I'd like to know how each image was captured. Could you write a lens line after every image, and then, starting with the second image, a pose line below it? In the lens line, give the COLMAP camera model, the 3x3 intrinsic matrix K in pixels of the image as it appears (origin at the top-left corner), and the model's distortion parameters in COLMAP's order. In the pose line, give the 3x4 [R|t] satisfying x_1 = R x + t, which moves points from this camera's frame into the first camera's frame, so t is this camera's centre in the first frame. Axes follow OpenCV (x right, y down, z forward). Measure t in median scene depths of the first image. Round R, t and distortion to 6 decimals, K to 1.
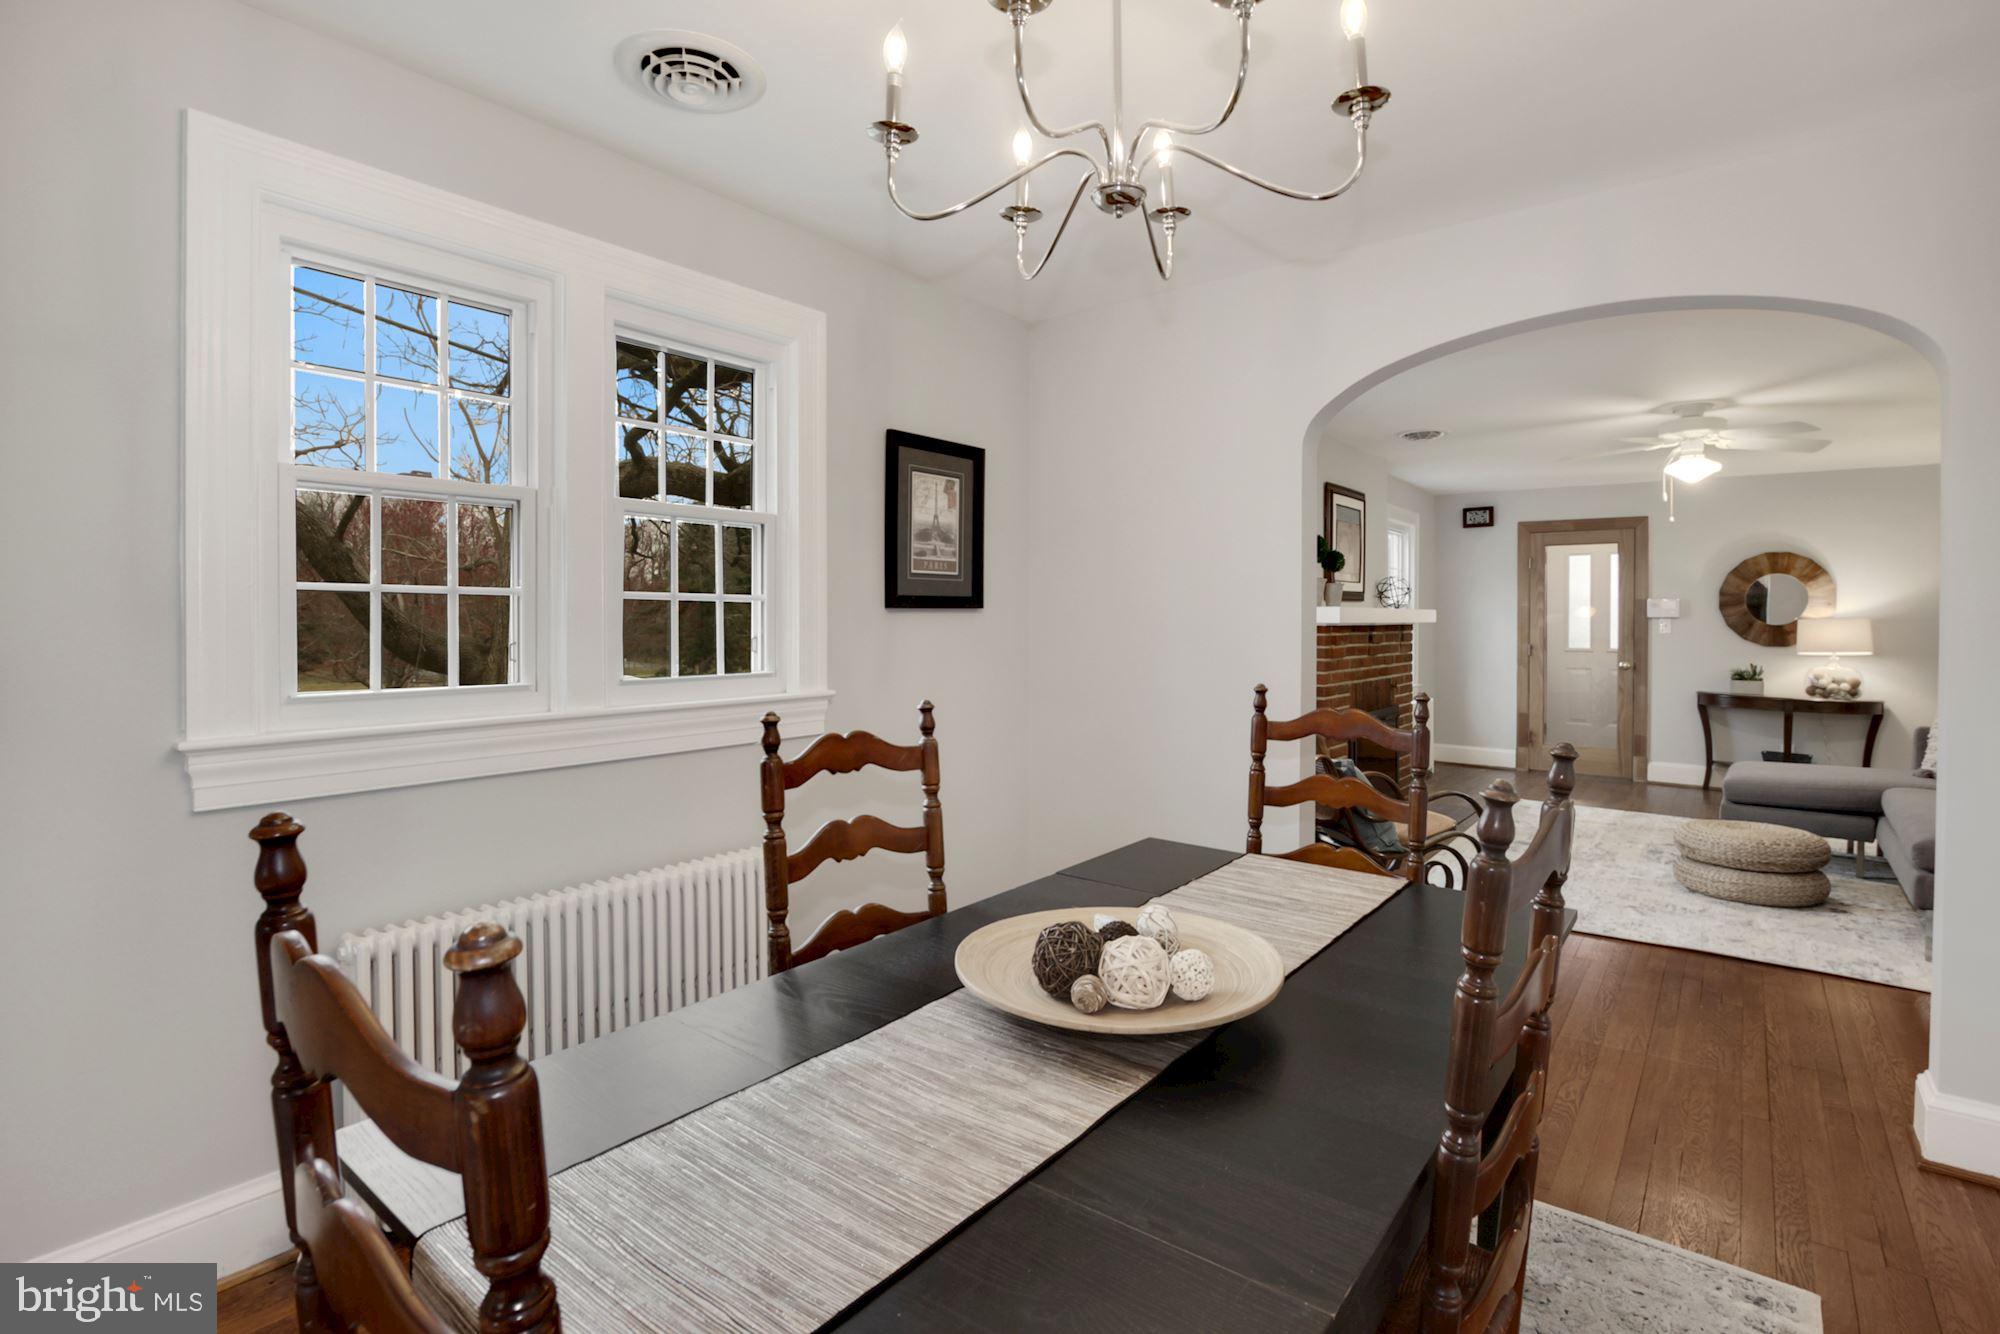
lens RADIAL K [[946.4, 0, 954.2], [0, 946.4, 638.4], [0, 0, 1]] dist [-0.019868, -0.000884]
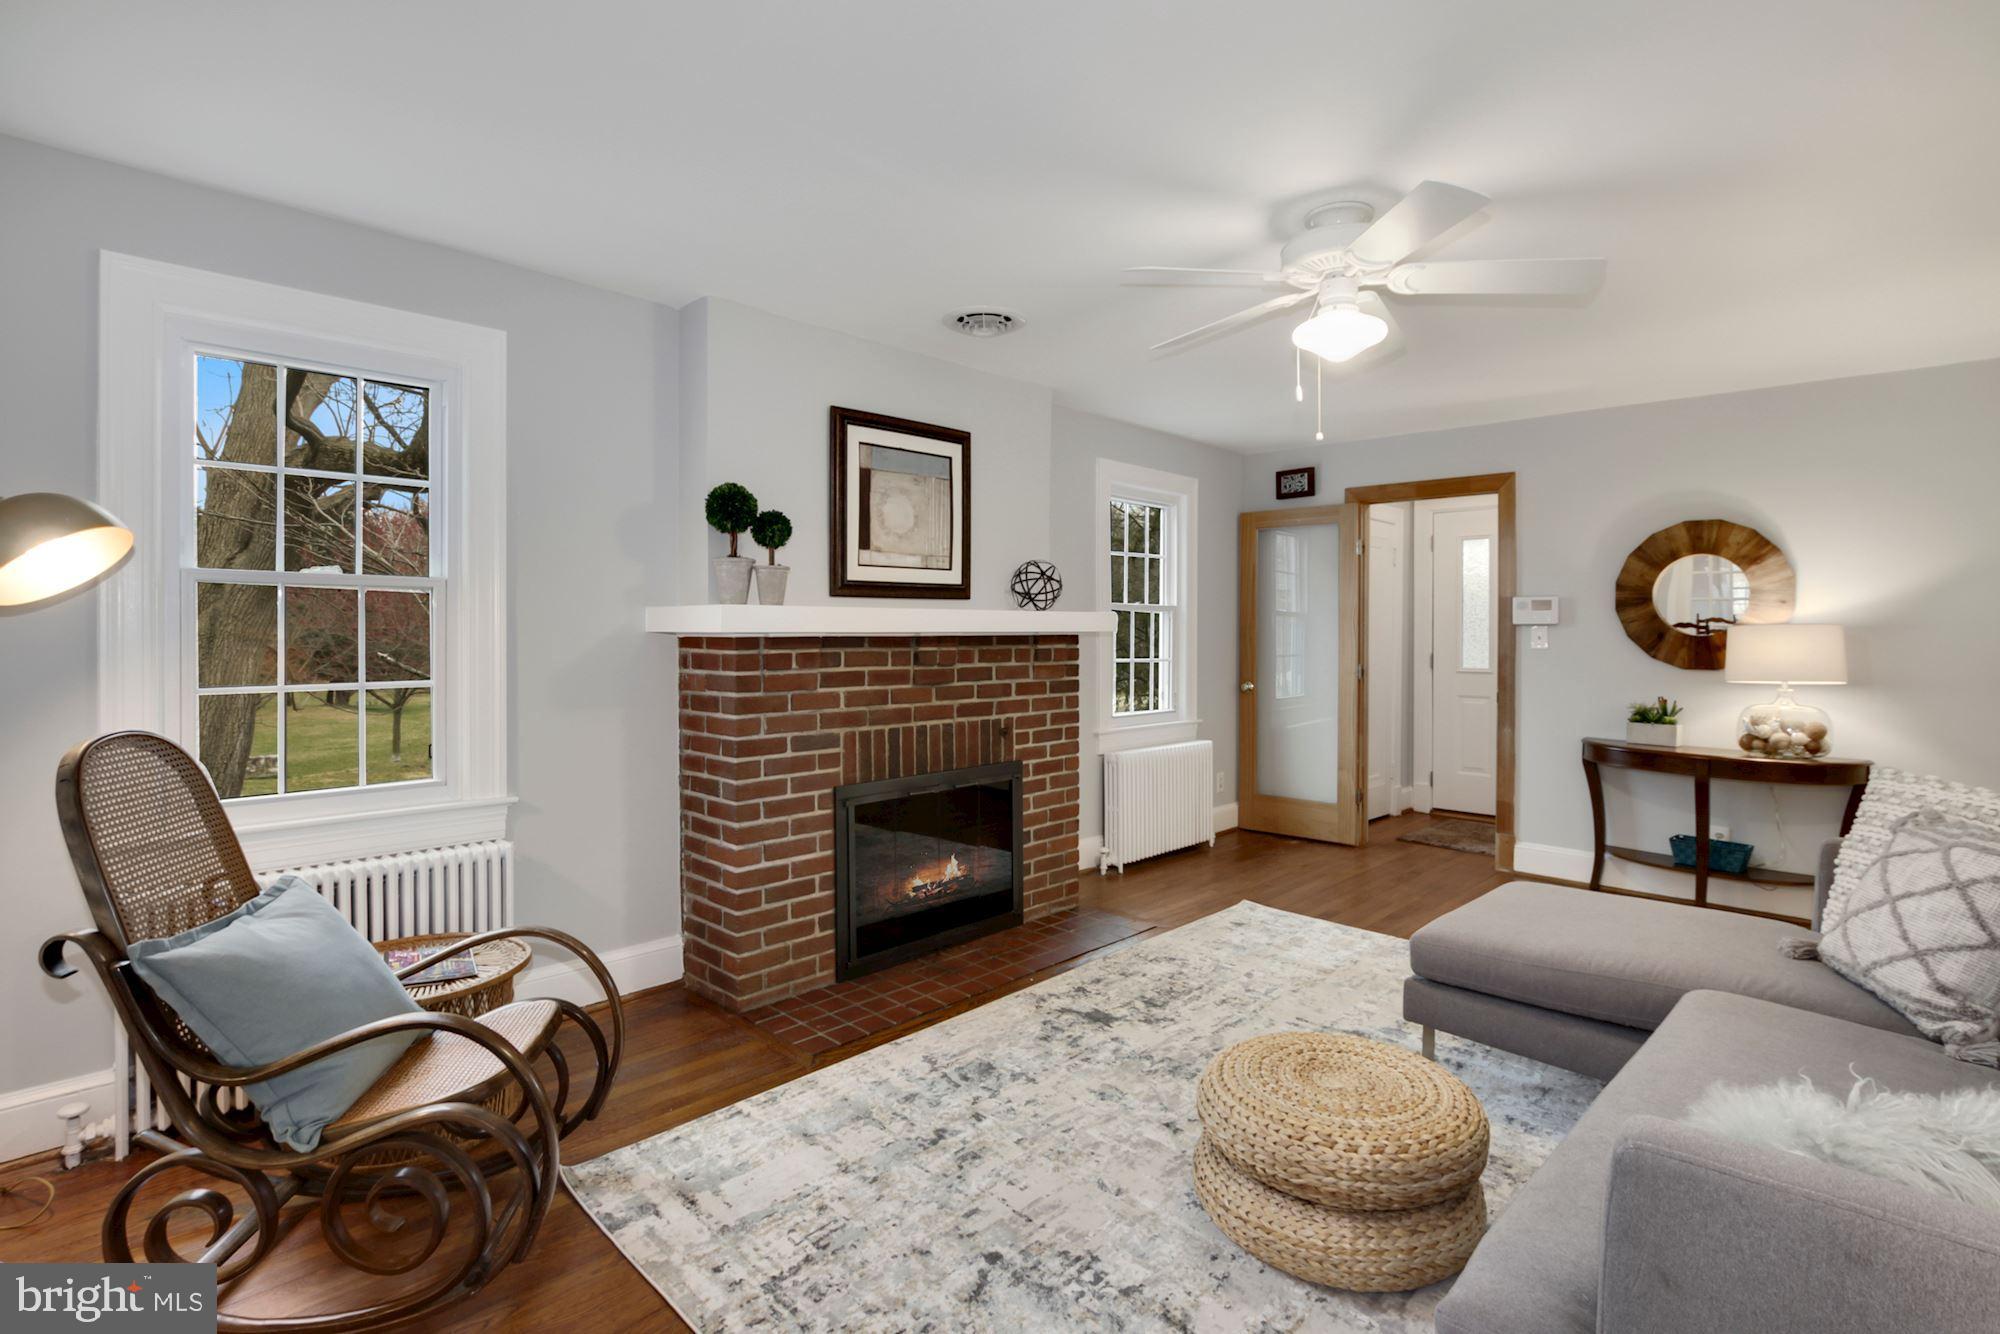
lens RADIAL K [[946.4, 0, 941.7], [0, 946.4, 649.4], [0, 0, 1]] dist [-0.019868, -0.000884]
pose [[0.994789, 0.001076, -0.101948, 0.444022], [-0.001202, 0.999999, -0.001172, -0.003904], [0.101947, 0.001288, 0.994789, 0.325124]]
